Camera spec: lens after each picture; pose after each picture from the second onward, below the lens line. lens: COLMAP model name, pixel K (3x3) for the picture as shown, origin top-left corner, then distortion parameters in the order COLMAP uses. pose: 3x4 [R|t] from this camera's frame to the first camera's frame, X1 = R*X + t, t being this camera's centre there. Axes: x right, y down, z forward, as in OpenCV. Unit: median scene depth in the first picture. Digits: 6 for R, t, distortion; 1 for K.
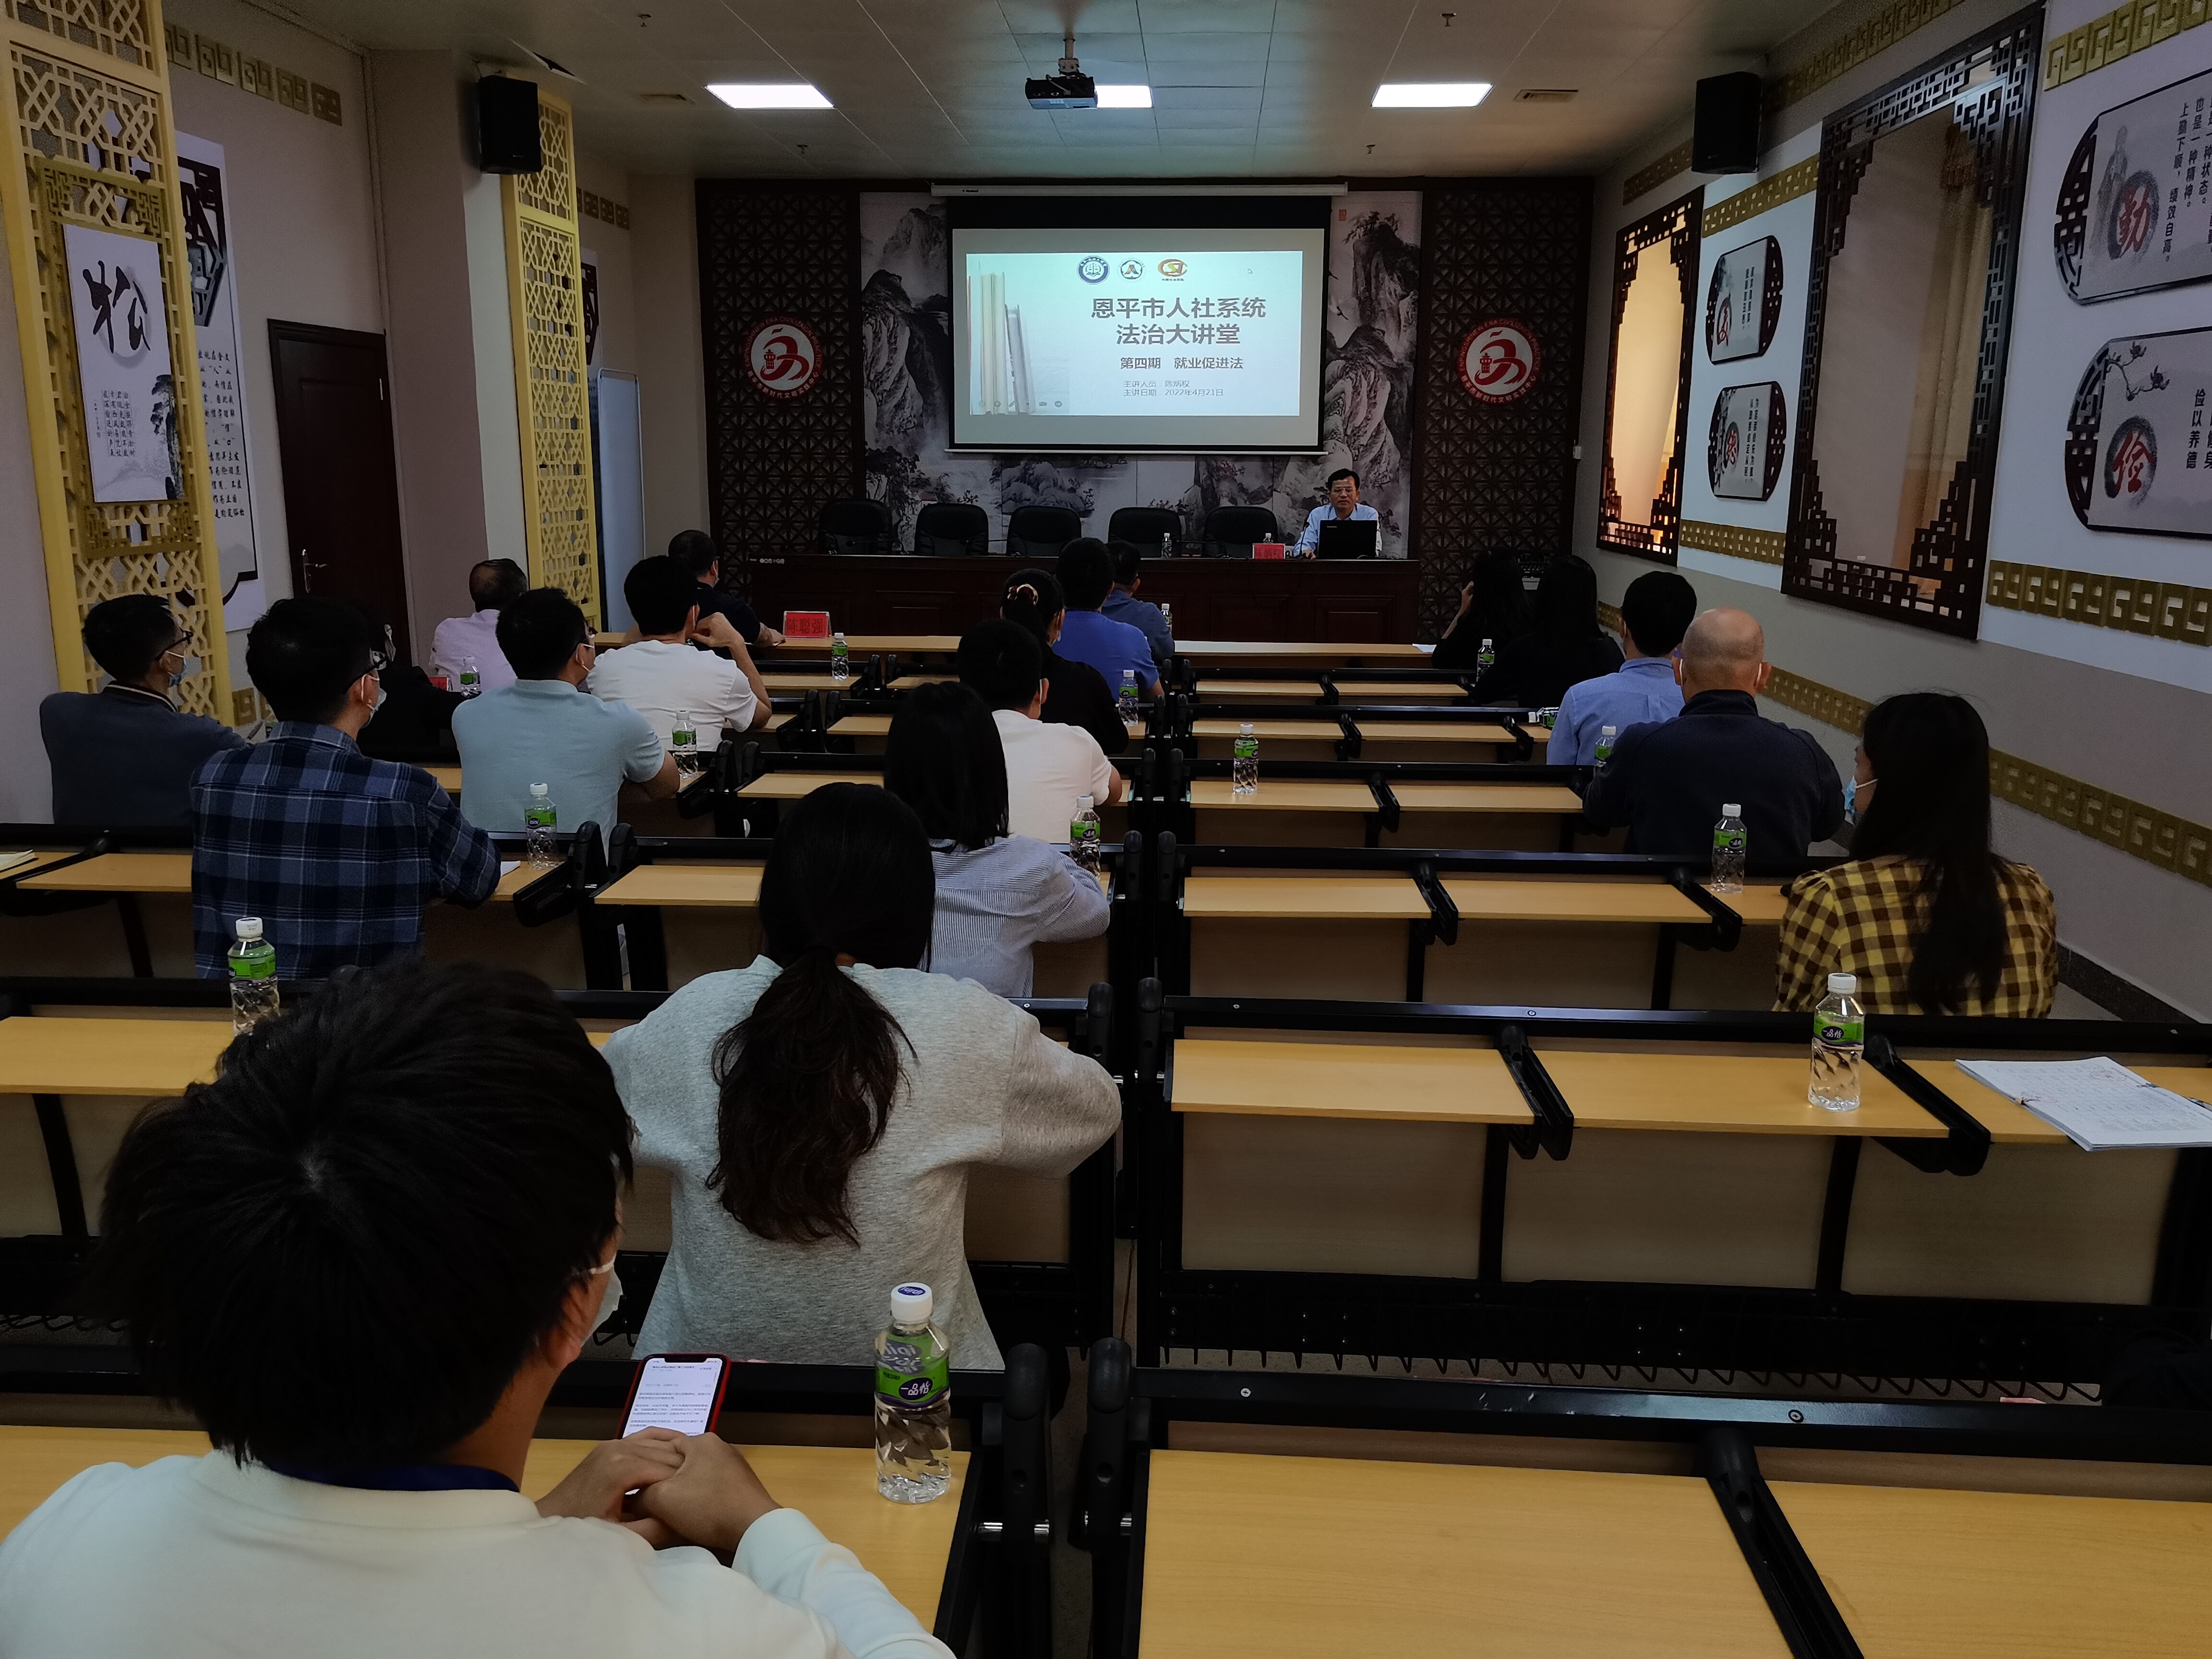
lens RADIAL K [[1732.8, 0, 1104.6], [0, 1732.8, 826.7], [0, 0, 1]] dist [0.008311, 0.018686]
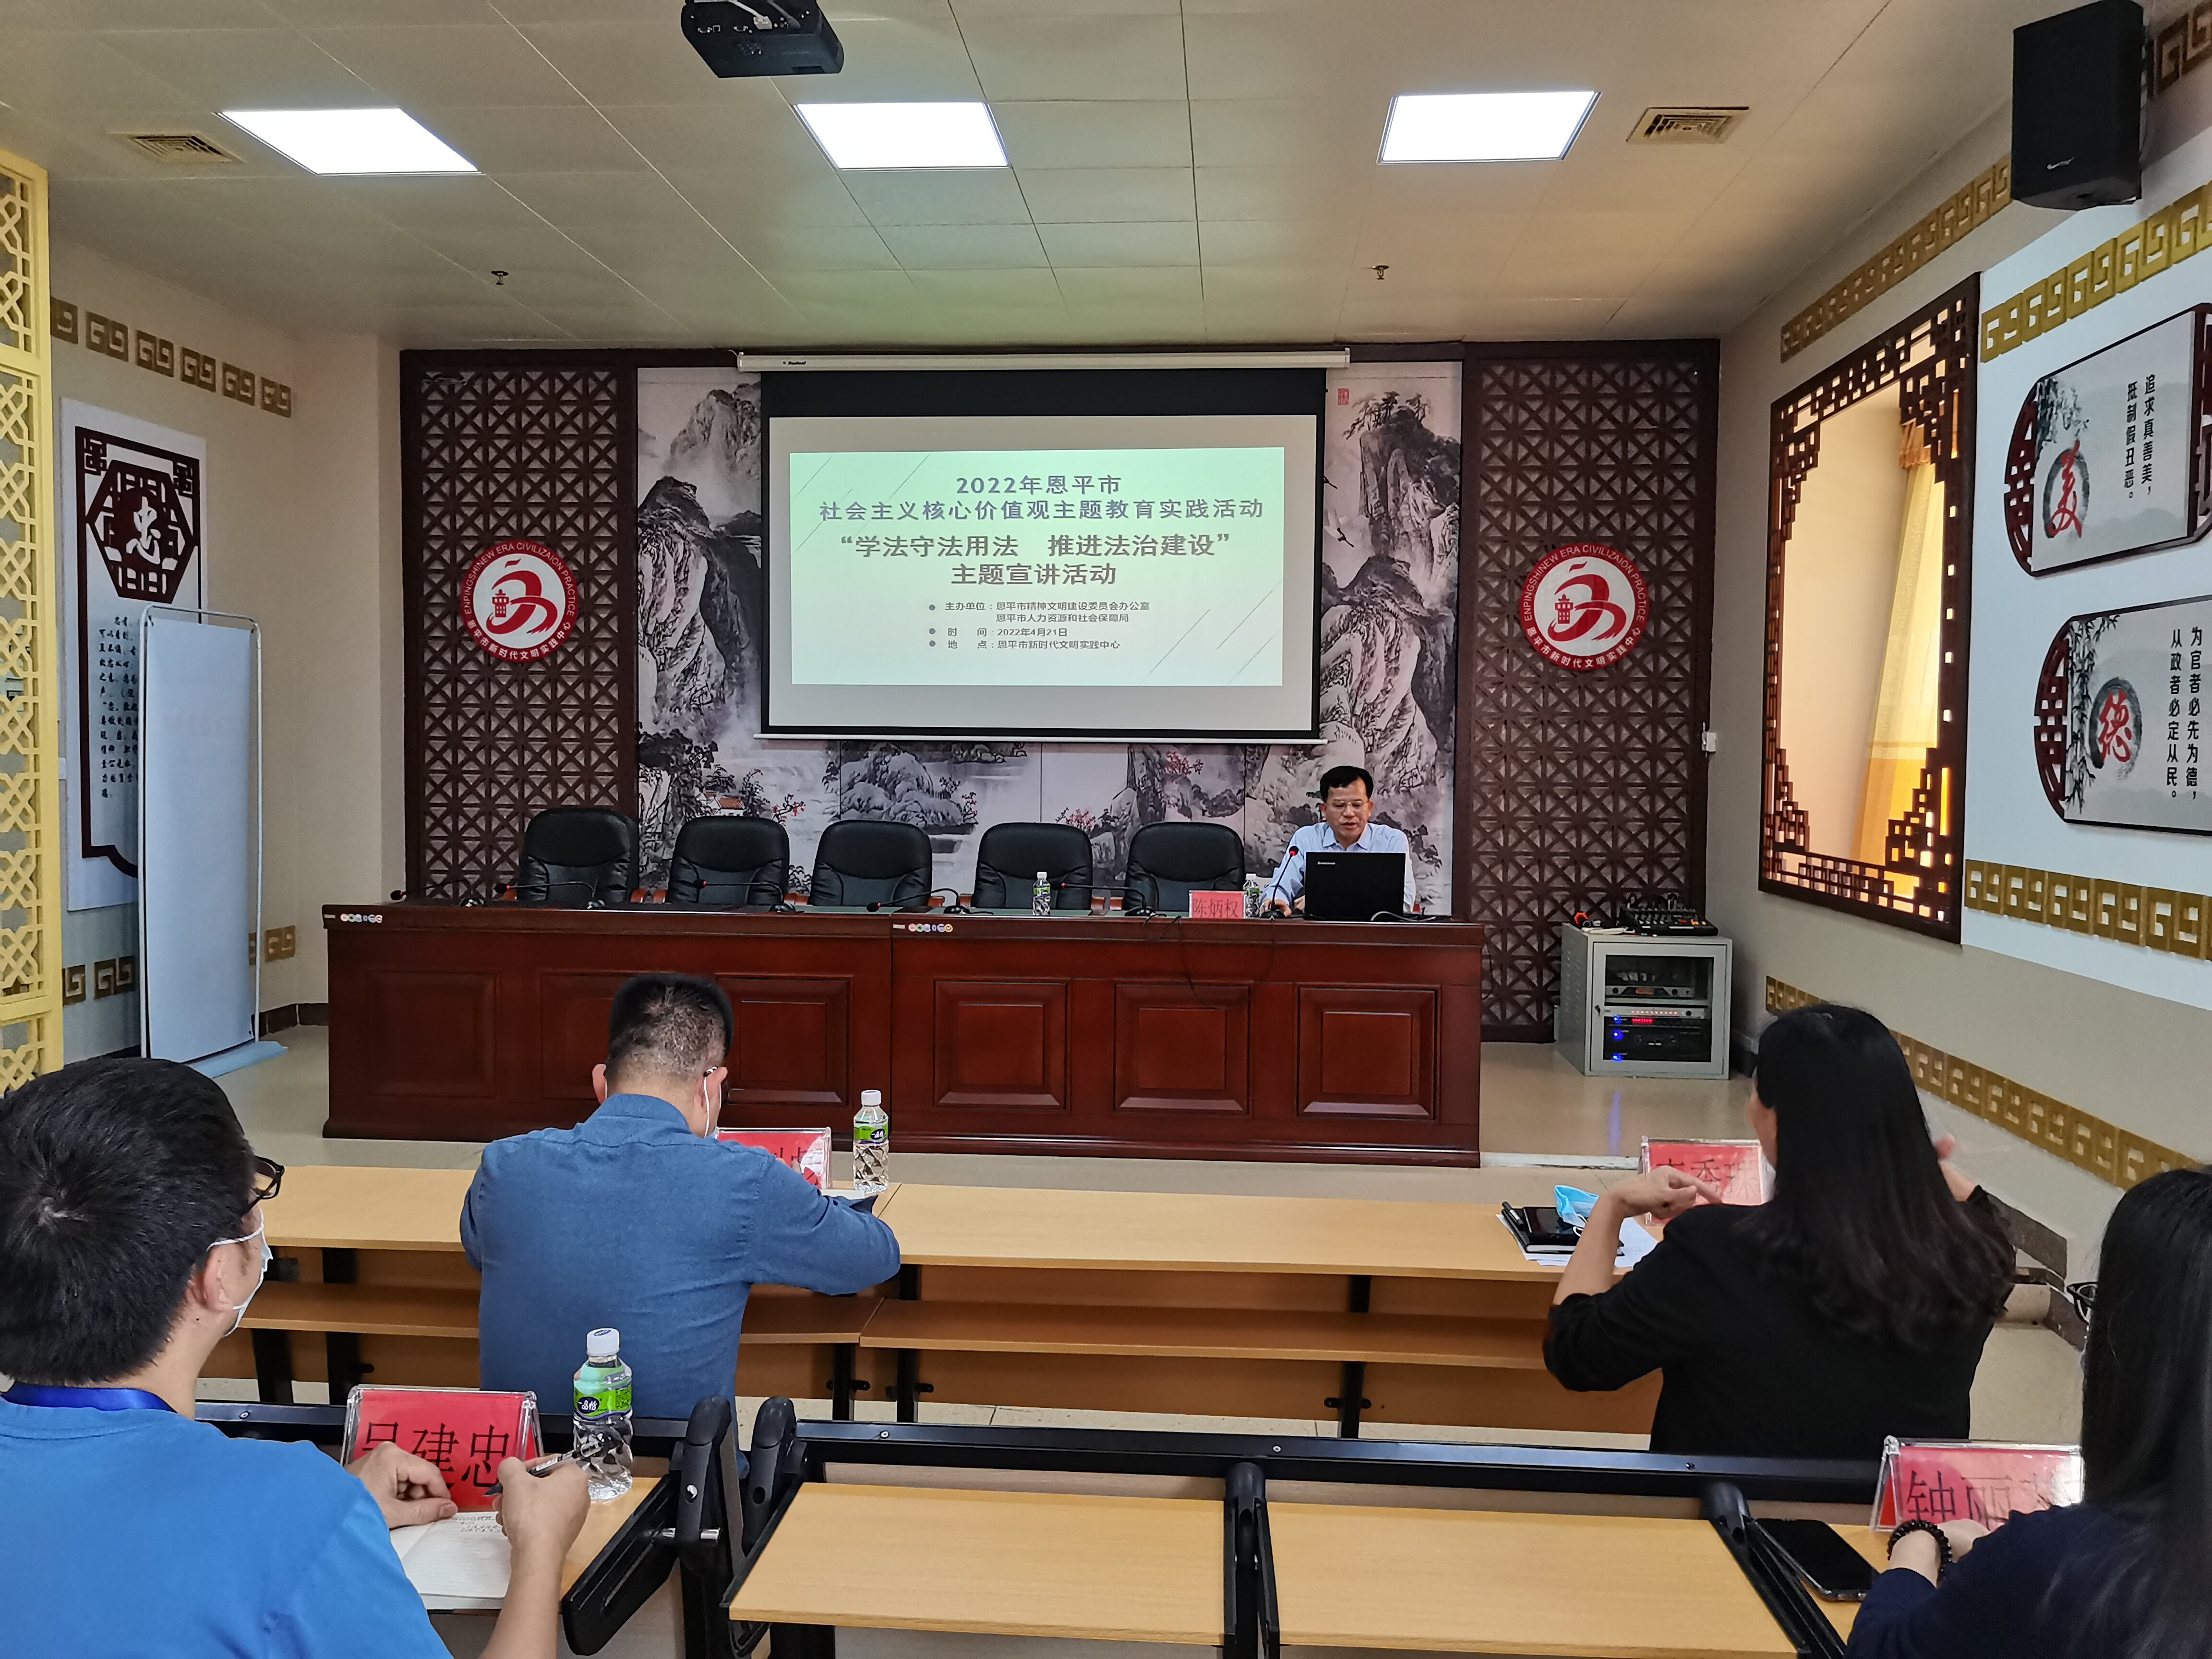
lens RADIAL K [[1744.6, 0, 1108.4], [0, 1744.6, 828.3], [0, 0, 1]] dist [0.010264, 0.004307]
pose [[0.999918, 0.003836, -0.012201, 0.054037], [-0.005796, 0.986294, -0.164893, -0.073275], [0.011401, 0.164950, 0.986236, 0.351543]]
